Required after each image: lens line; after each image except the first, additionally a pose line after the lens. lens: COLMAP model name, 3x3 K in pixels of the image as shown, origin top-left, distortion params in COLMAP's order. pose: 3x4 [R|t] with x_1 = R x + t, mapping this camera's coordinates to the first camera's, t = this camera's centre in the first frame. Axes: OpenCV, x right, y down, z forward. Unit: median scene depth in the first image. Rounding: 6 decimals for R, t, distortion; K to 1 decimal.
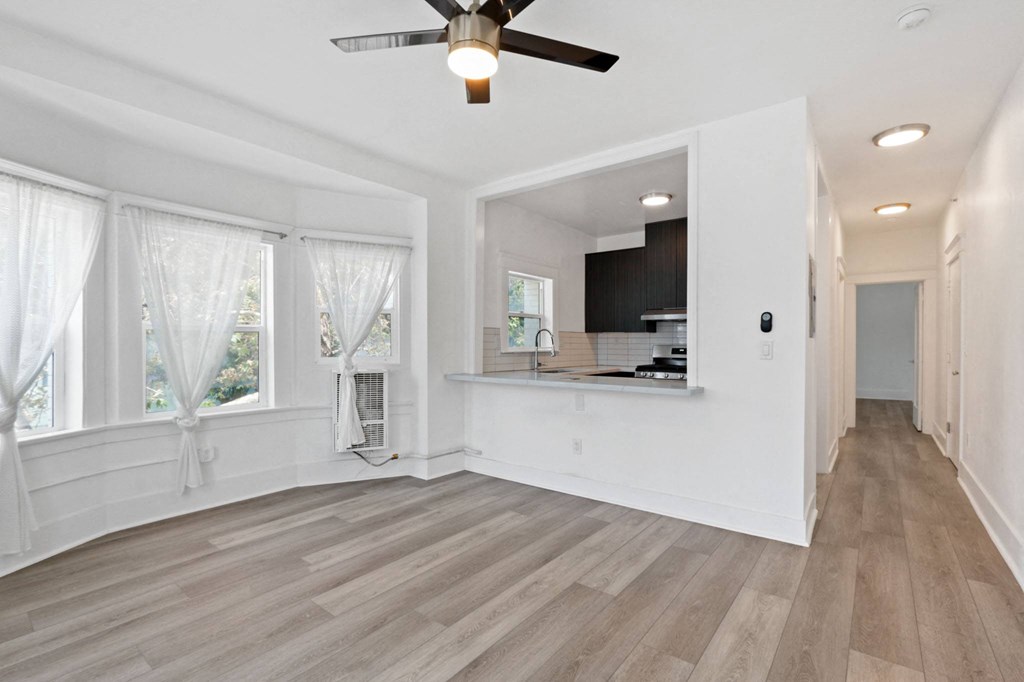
lens RADIAL K [[469.9, 0, 505.7], [0, 469.9, 342.0], [0, 0, 1]] dist [-0.018484, -0.000251]
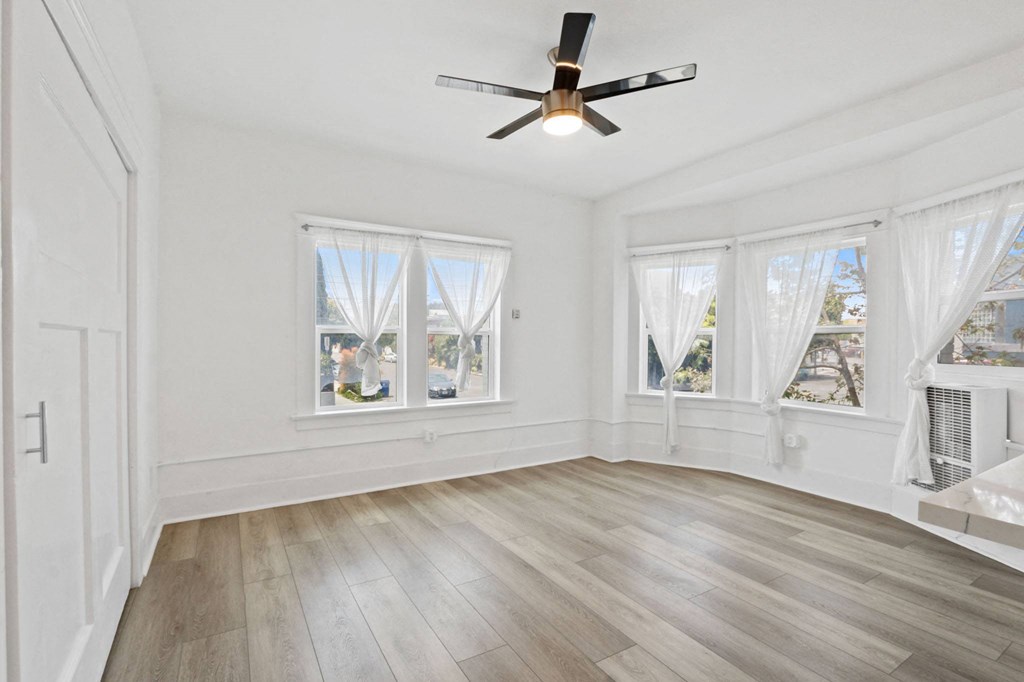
lens RADIAL K [[469.9, 0, 508.5], [0, 469.9, 343.9], [0, 0, 1]] dist [-0.018484, -0.000251]
pose [[-0.347055, 0.005530, -0.937829, 0.791133], [-0.005305, 0.999955, 0.007859, -0.002230], [0.937830, 0.007703, -0.347010, 0.873708]]
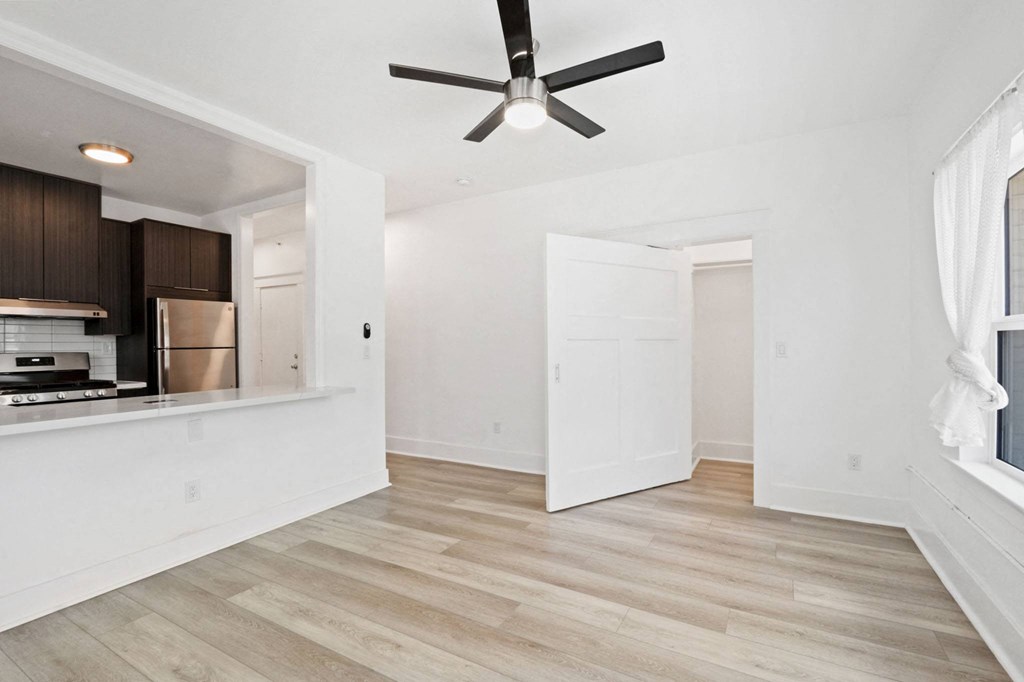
lens RADIAL K [[469.9, 0, 512.2], [0, 469.9, 343.3], [0, 0, 1]] dist [-0.018484, -0.000251]
pose [[-0.161466, 0.000578, 0.986878, -0.839586], [0.006679, 0.999978, 0.000507, -0.005679], [-0.986856, 0.006673, -0.161466, 0.822627]]
